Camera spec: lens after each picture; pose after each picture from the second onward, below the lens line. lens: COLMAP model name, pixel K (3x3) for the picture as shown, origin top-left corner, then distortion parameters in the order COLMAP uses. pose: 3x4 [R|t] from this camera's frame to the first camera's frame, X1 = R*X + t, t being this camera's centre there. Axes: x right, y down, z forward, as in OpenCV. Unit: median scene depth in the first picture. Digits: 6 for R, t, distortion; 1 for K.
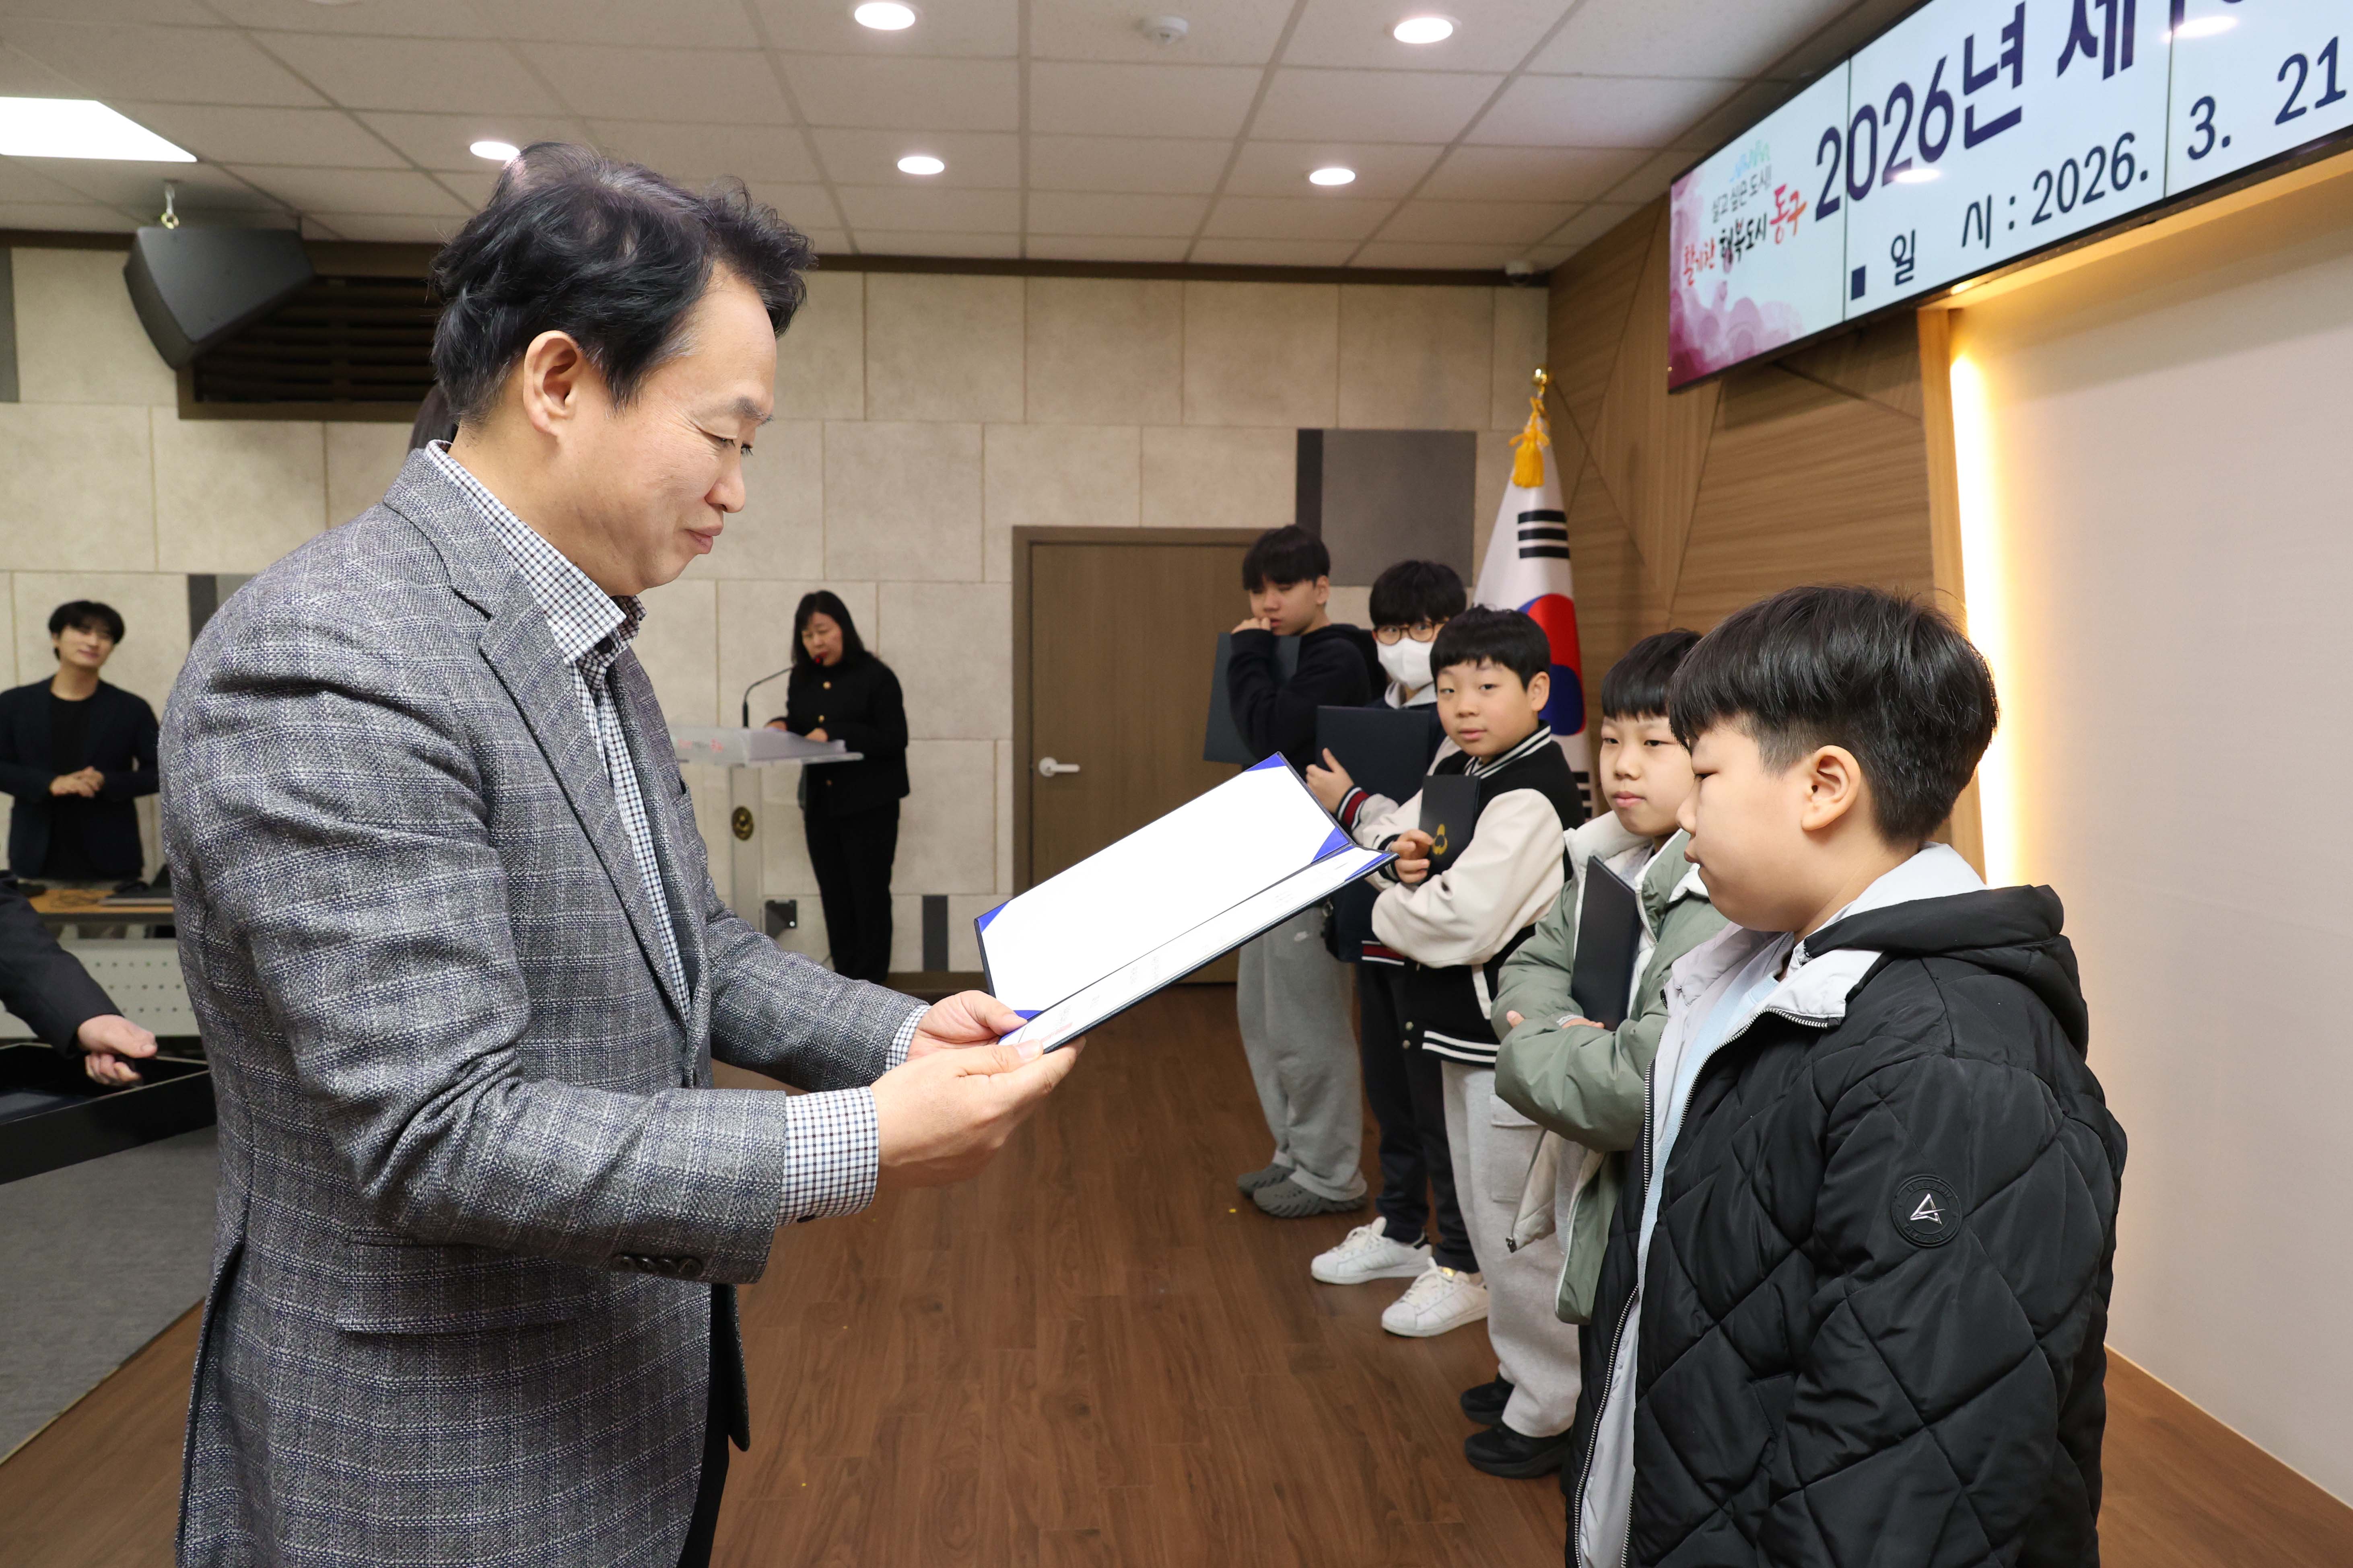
lens RADIAL K [[1692.3, 0, 1177.8], [0, 1692.3, 775.0], [0, 0, 1]] dist [0.020098, 0.003460]
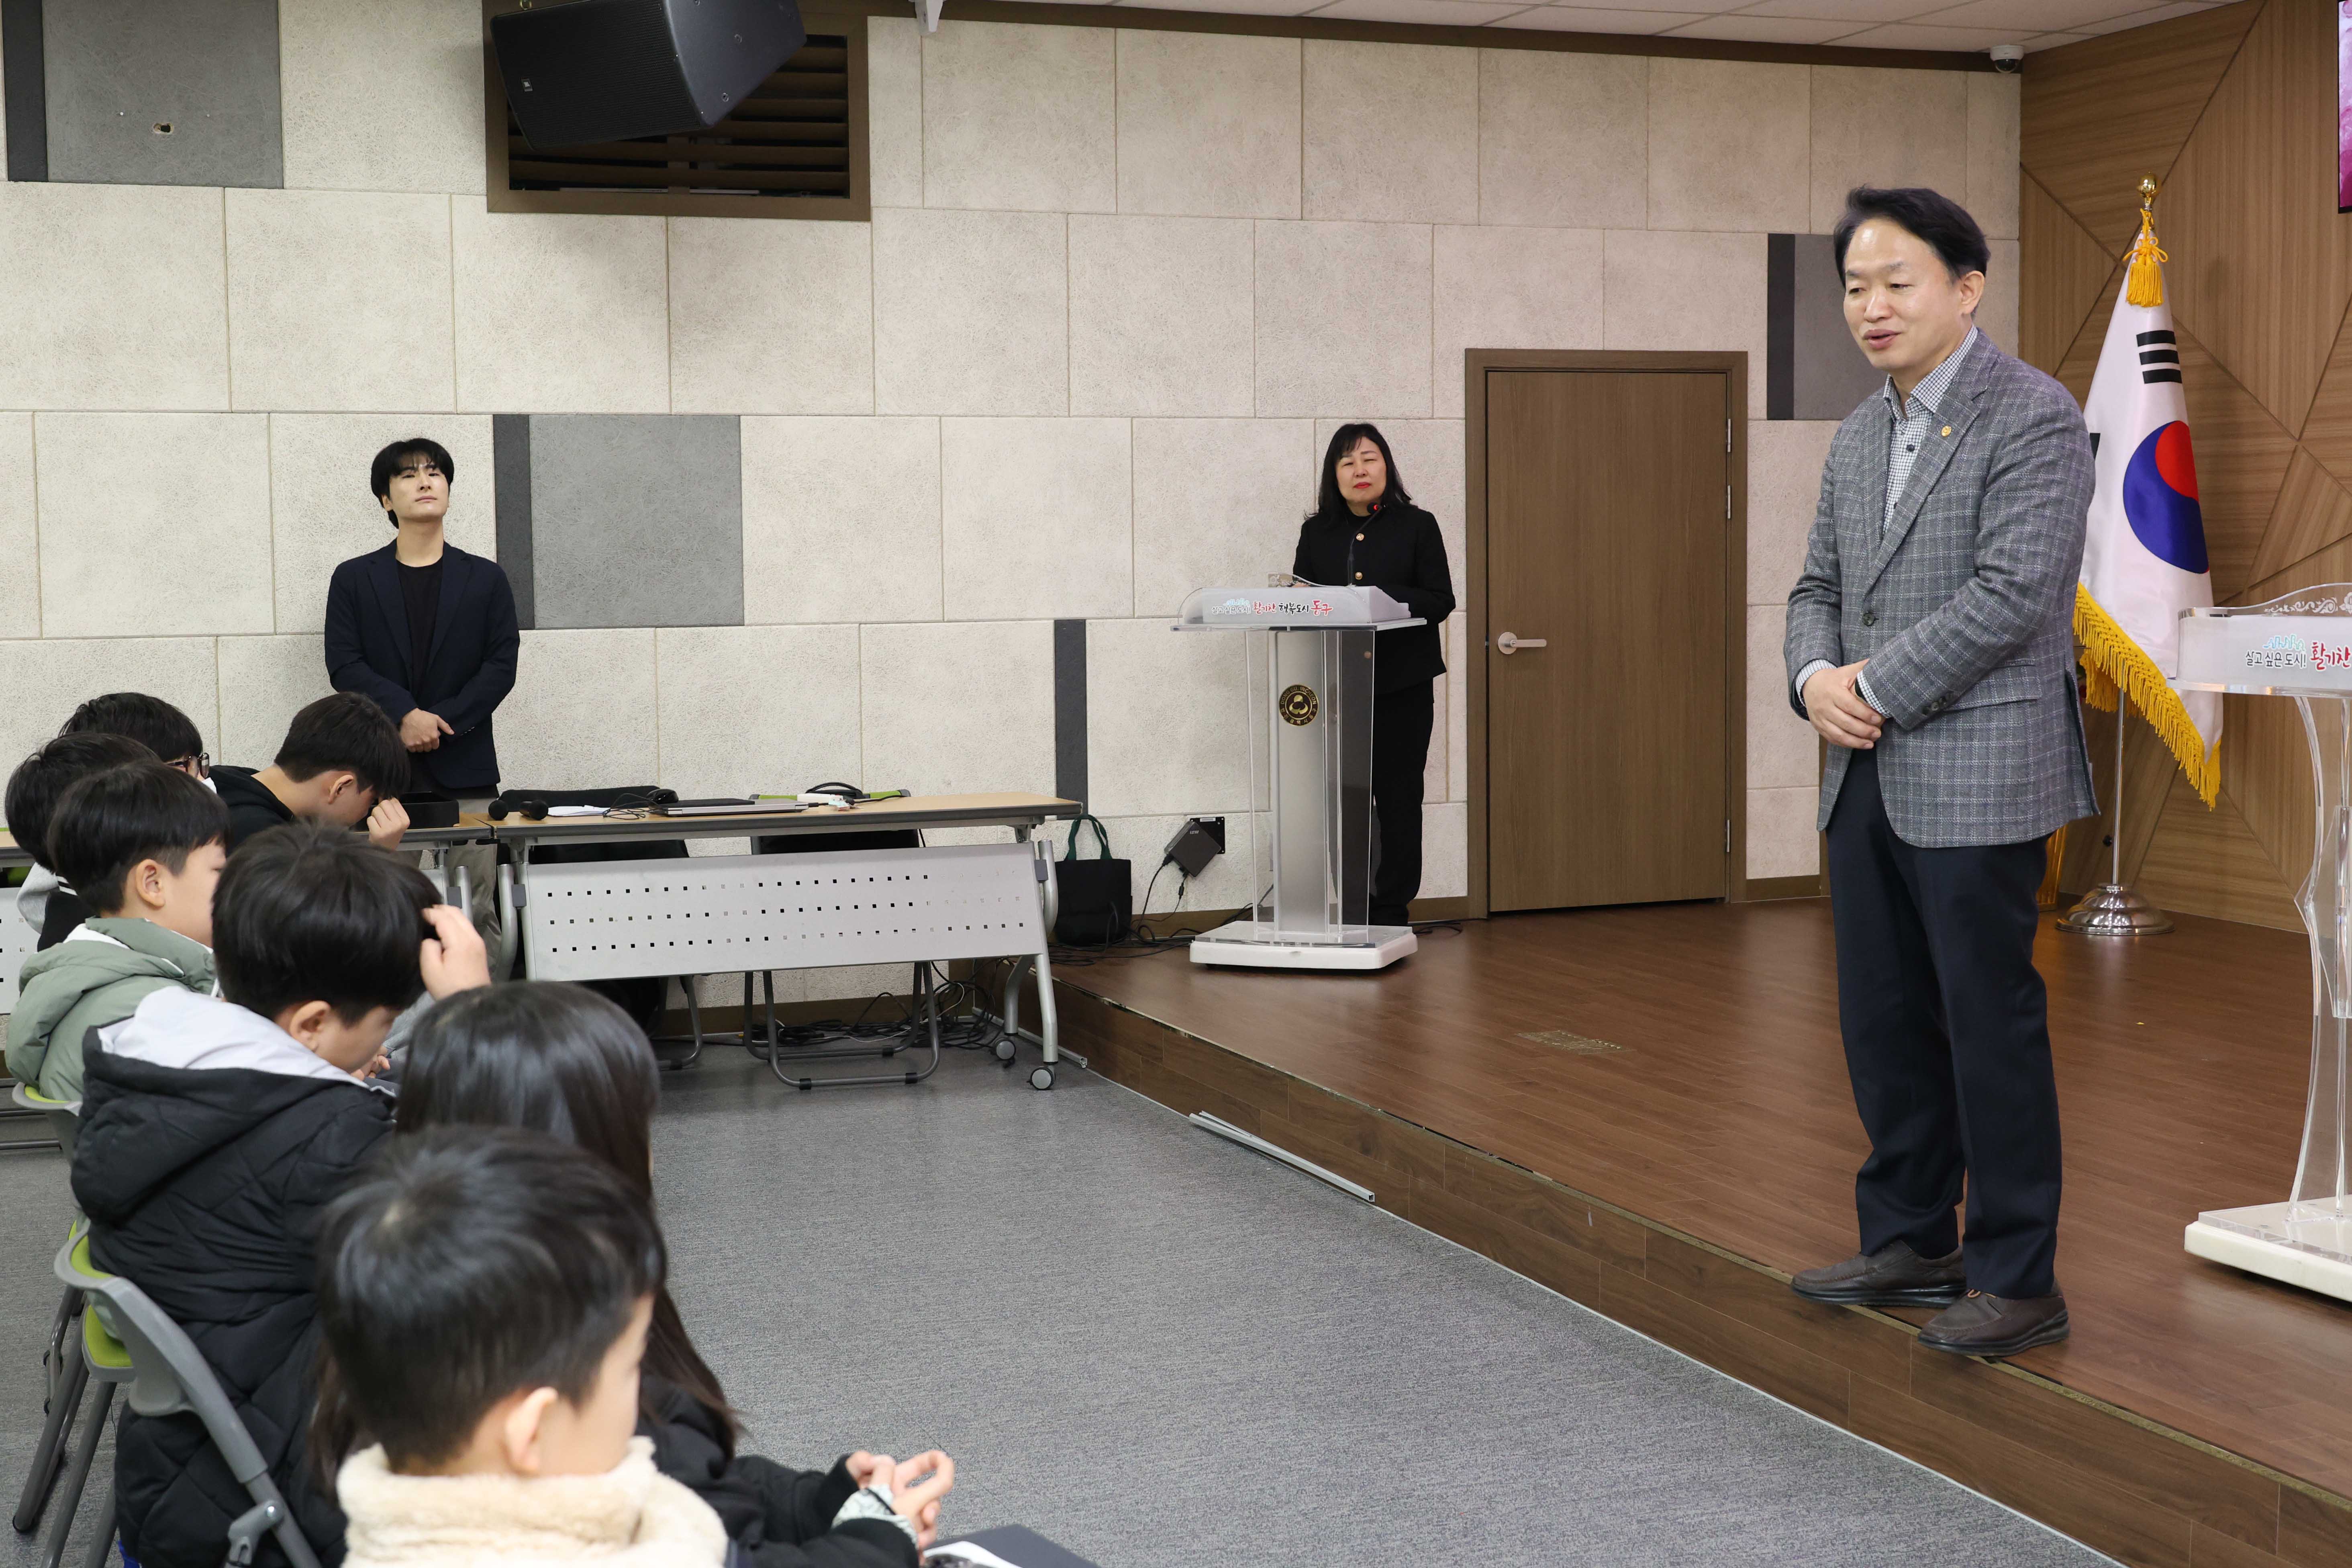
lens RADIAL K [[3007.3, 0, 1195.5], [0, 3007.3, 790.5], [0, 0, 1]] dist [0.002182, 0.000000]
pose [[0.961221, -0.040675, 0.272762, -0.737585], [0.041583, 0.999132, 0.002455, 0.067151], [-0.272625, 0.008982, 0.962078, -0.424399]]
